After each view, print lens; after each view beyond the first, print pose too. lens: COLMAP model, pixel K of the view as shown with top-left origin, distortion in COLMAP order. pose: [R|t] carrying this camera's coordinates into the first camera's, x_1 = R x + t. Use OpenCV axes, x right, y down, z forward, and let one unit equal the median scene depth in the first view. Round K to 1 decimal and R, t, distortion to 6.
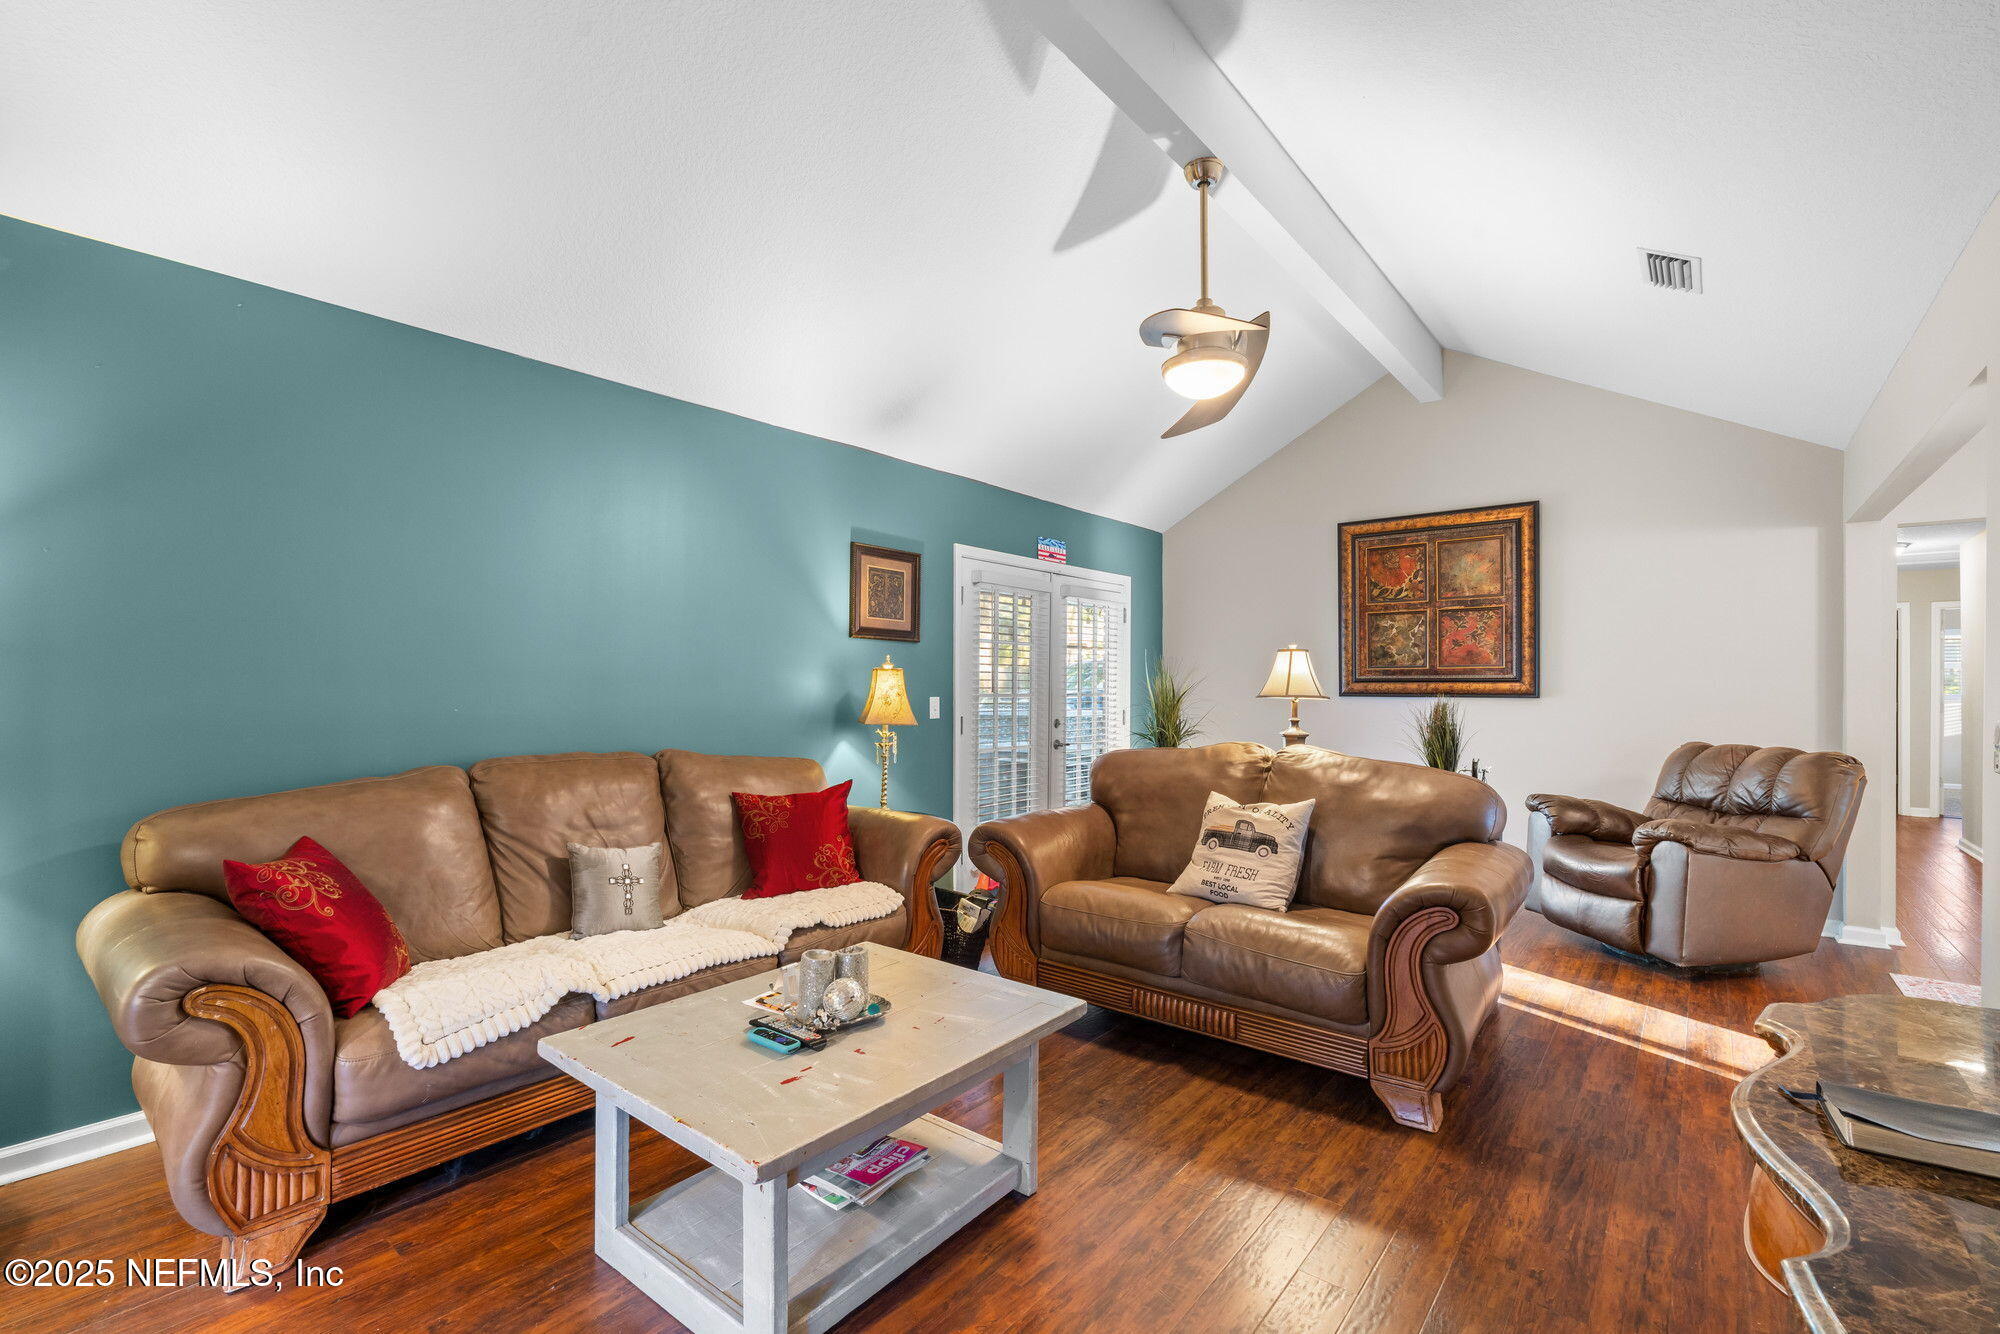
lens RADIAL K [[872.6, 0, 992.6], [0, 872.6, 683.7], [0, 0, 1]] dist [-0.009949, 0.000685]
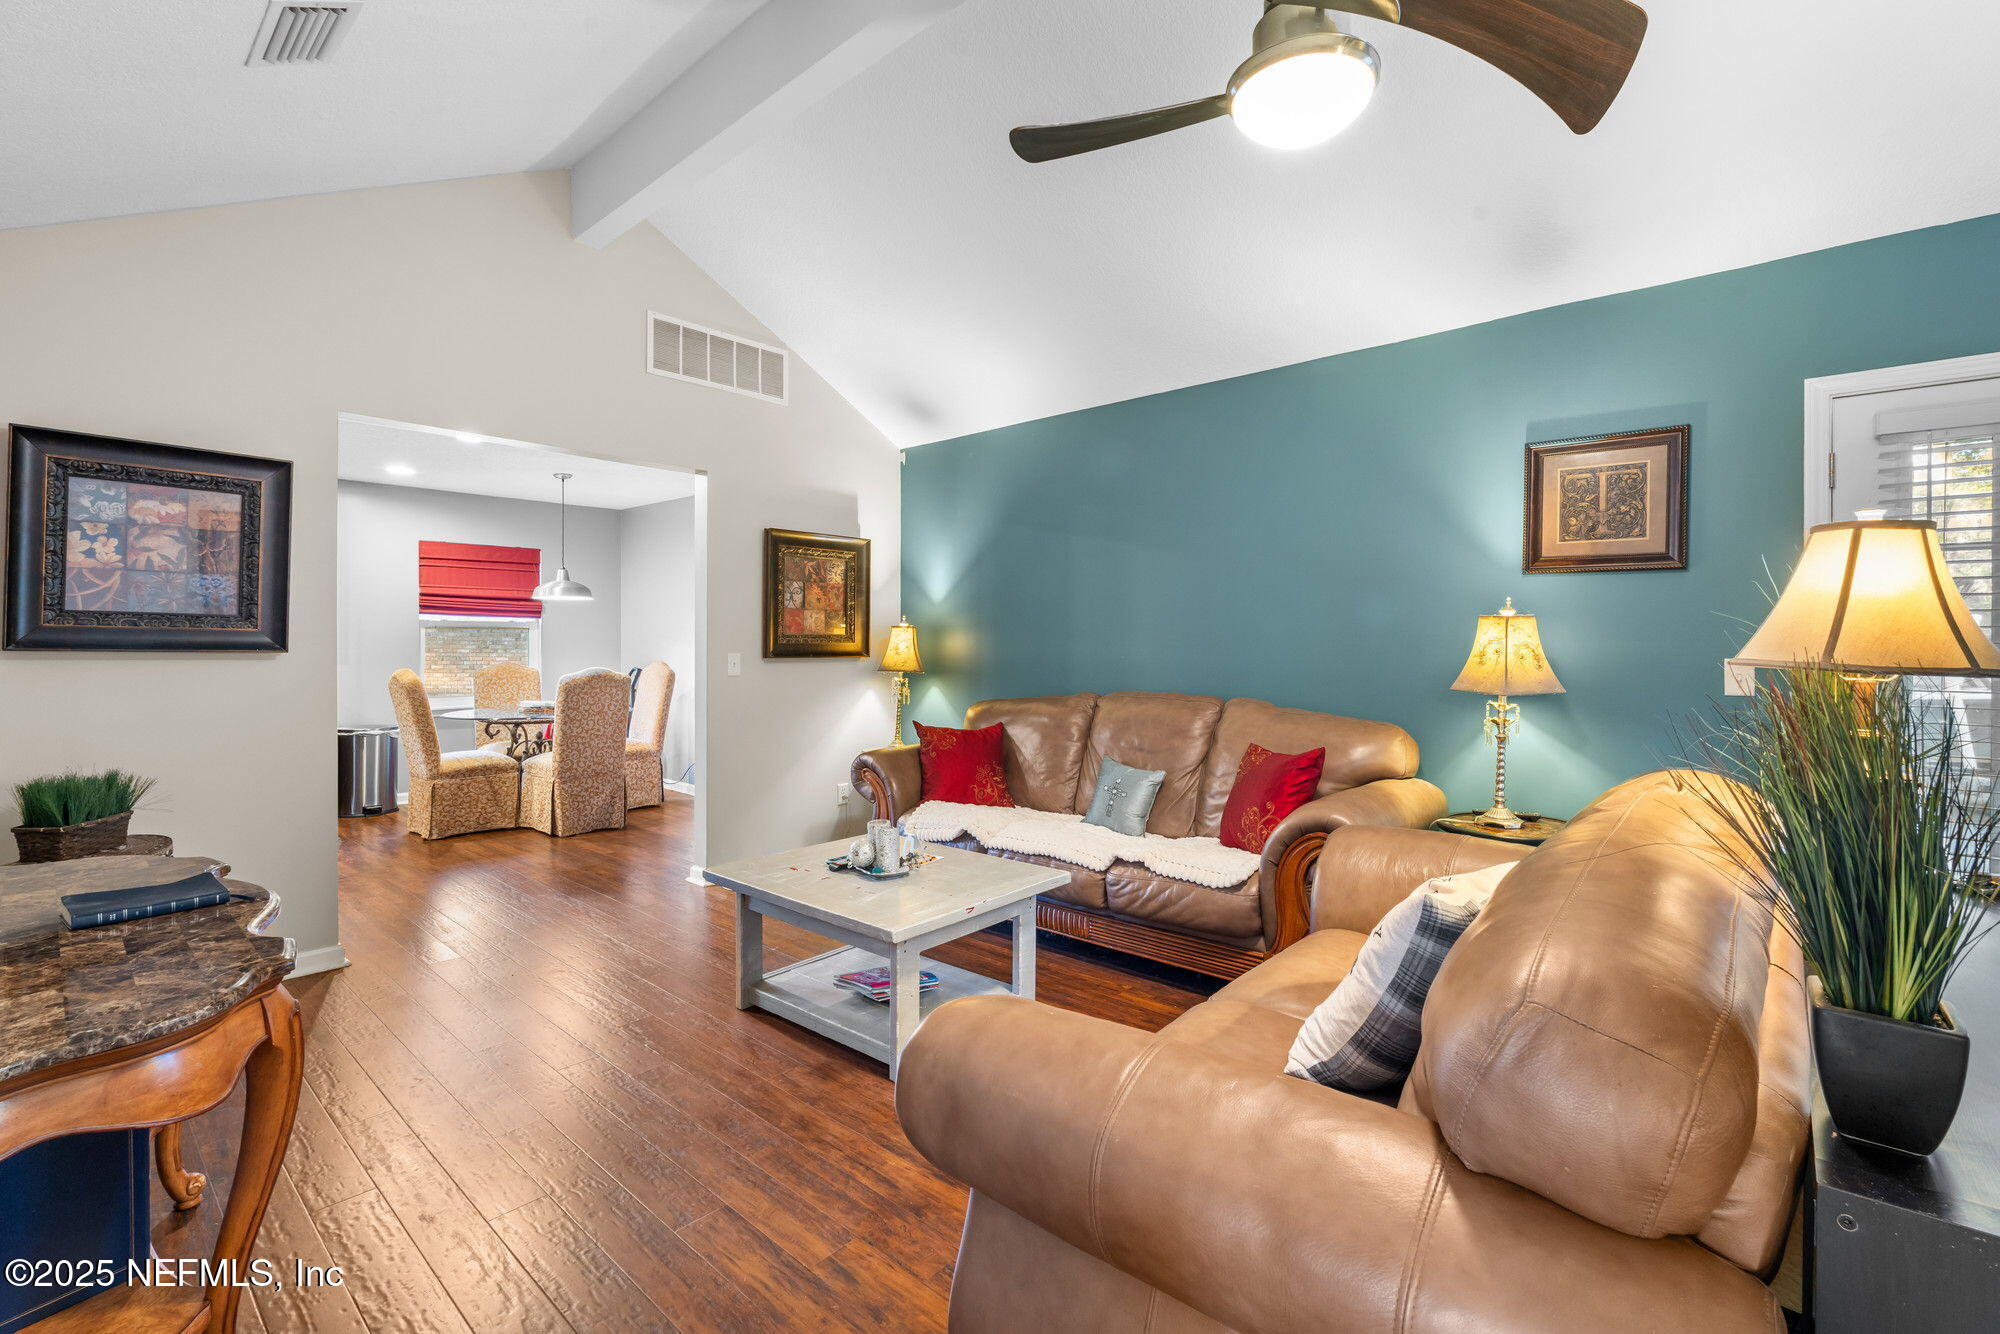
lens RADIAL K [[872.6, 0, 1000.0], [0, 872.6, 635.4], [0, 0, 1]] dist [-0.009949, 0.000685]
pose [[-0.041457, -0.010358, -0.999087, 0.657772], [0.002259, 0.999943, -0.010461, 0.005835], [0.999138, -0.002691, -0.041431, 0.655083]]
